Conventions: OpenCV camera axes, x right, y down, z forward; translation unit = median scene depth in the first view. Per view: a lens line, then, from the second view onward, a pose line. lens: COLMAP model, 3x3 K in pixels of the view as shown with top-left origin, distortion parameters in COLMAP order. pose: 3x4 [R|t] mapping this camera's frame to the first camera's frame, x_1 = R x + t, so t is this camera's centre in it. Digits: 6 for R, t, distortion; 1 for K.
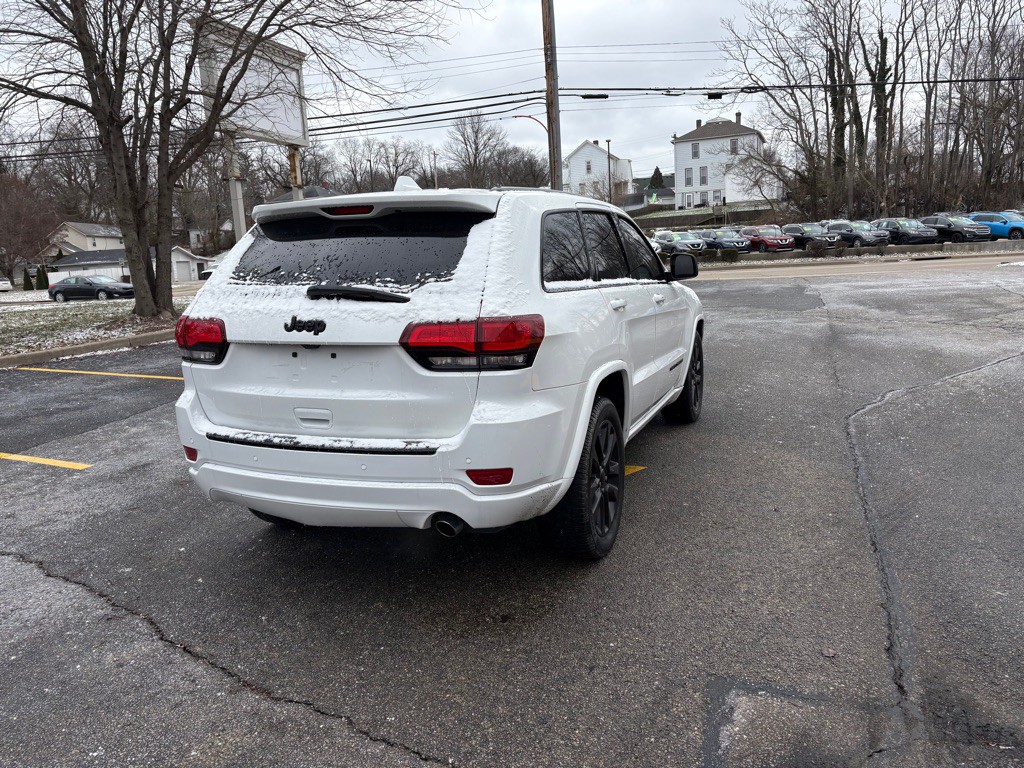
lens RADIAL K [[774.8, 0, 513.6], [0, 774.8, 383.2], [0, 0, 1]] dist [0.049796, -0.046992]
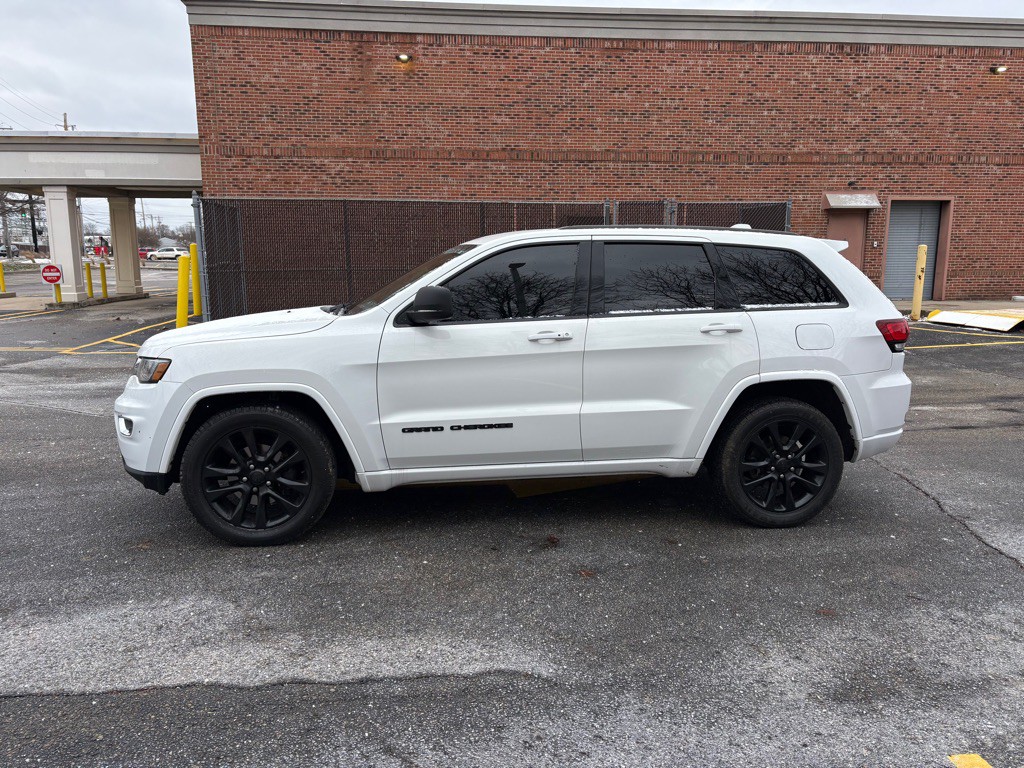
lens RADIAL K [[774.8, 0, 517.9], [0, 774.8, 392.1], [0, 0, 1]] dist [0.049796, -0.046992]
pose [[-0.500917, -0.098894, 0.859827, -1.215255], [0.153331, 0.967596, 0.200617, -0.324610], [-0.851805, 0.232331, -0.469522, 2.143871]]
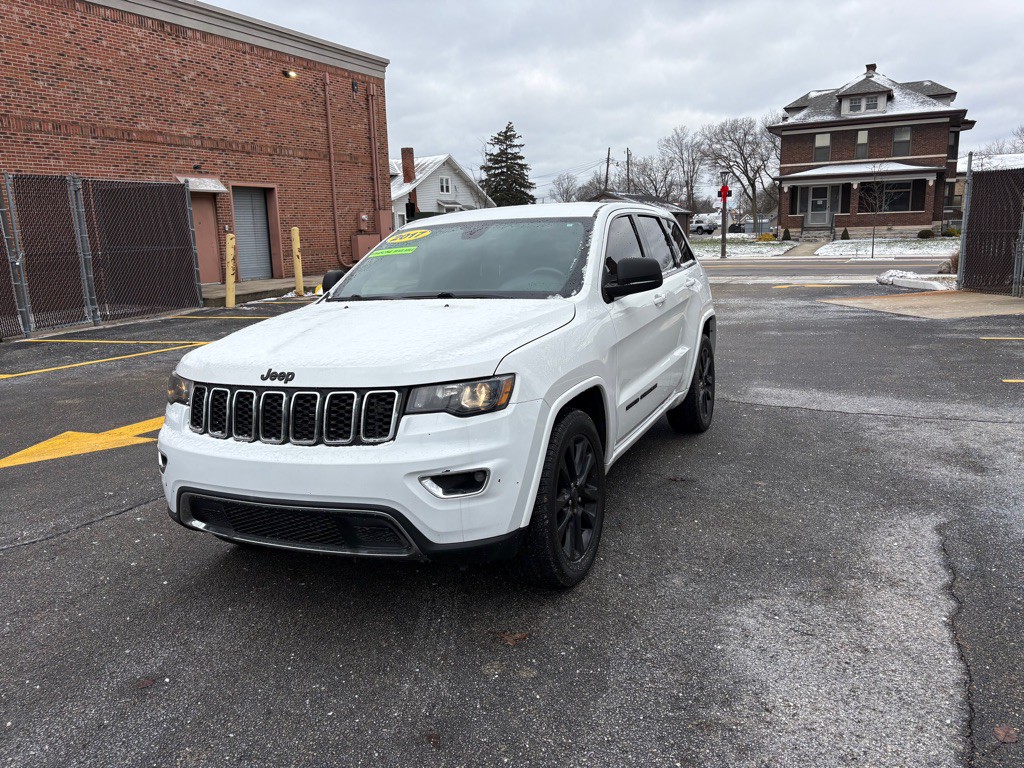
lens RADIAL K [[774.8, 0, 520.6], [0, 774.8, 386.1], [0, 0, 1]] dist [0.049796, -0.046992]
pose [[-0.995985, 0.071909, 0.053322, -0.052306], [0.085736, 0.937574, 0.337054, -0.483701], [-0.025756, 0.340272, -0.939974, 2.804649]]
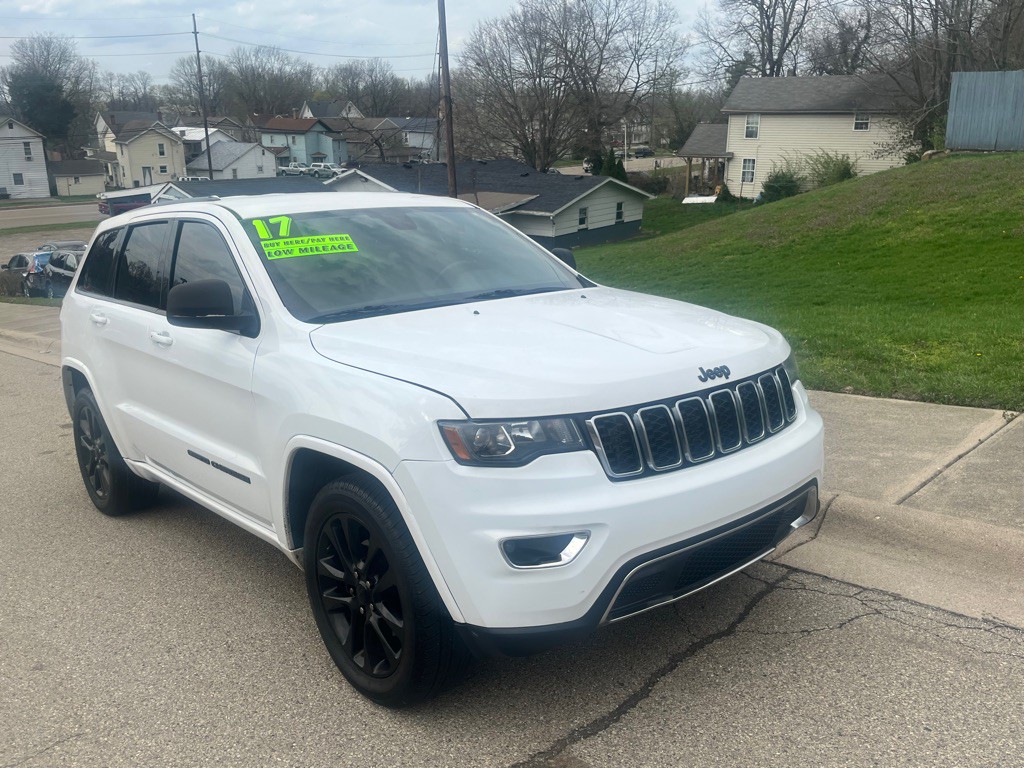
lens RADIAL K [[875.0, 0, 536.5], [0, 875.0, 380.8], [0, 0, 1]] dist [0.028257, -0.030605]
pose [[-0.446699, 0.219632, -0.867307, 0.991562], [-0.081834, 0.955307, 0.284064, -0.437913], [0.890934, 0.197867, -0.408761, 2.208268]]
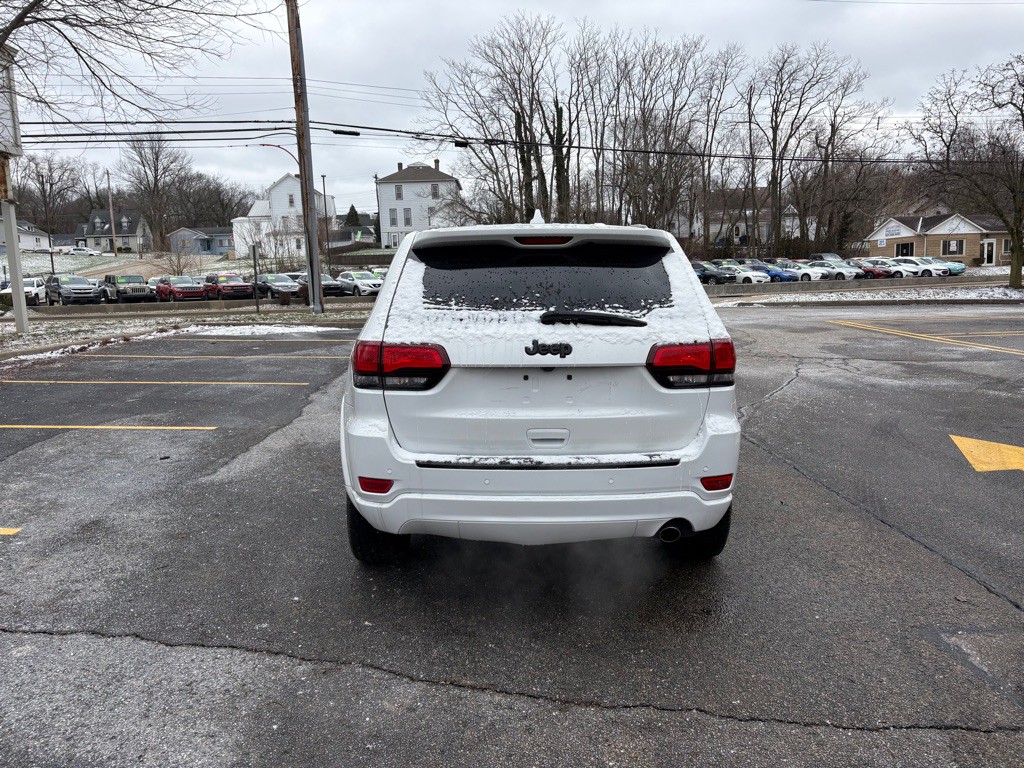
lens RADIAL K [[774.8, 0, 512.6], [0, 774.8, 380.0], [0, 0, 1]] dist [0.049796, -0.046992]
pose [[0.924371, -0.021822, 0.380870, -0.590248], [0.040898, 0.998278, -0.042061, 0.007509], [-0.379296, 0.054457, 0.923671, 0.054451]]
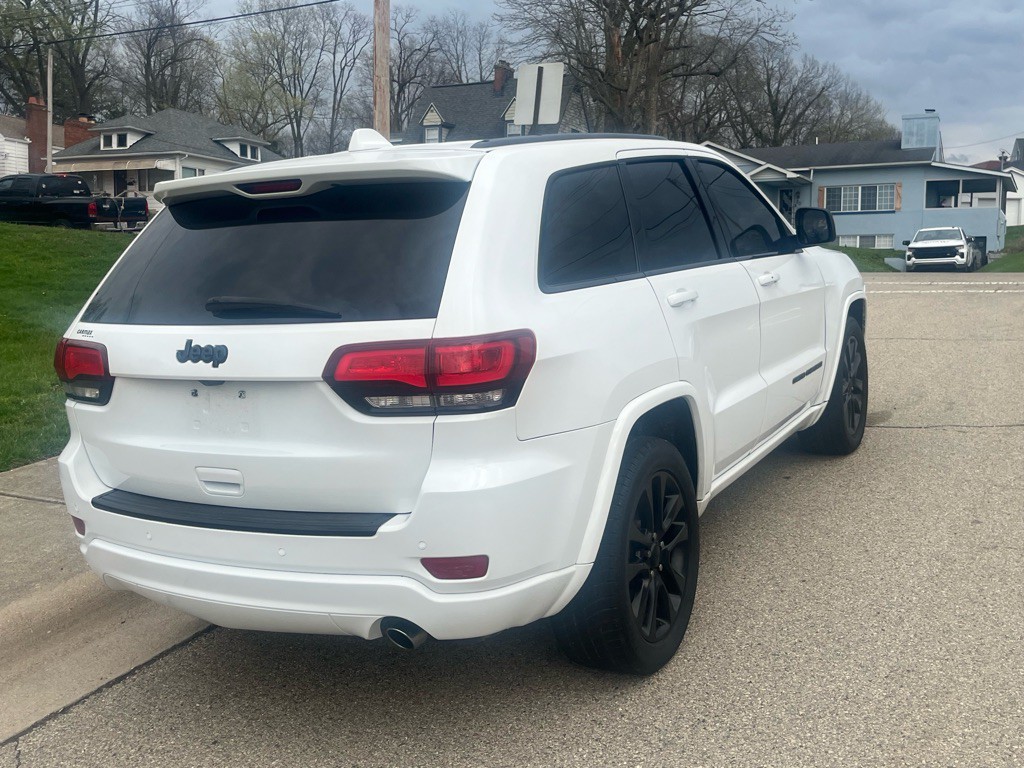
lens RADIAL K [[1091.7, 0, 508.5], [0, 1091.7, 379.9], [0, 0, 1]] dist [0.033789, 0.000000]
pose [[0.989845, -0.019927, -0.140744, 0.127585], [0.020738, 0.999776, 0.004298, -0.040531], [0.140627, -0.007173, 0.990037, 0.033905]]
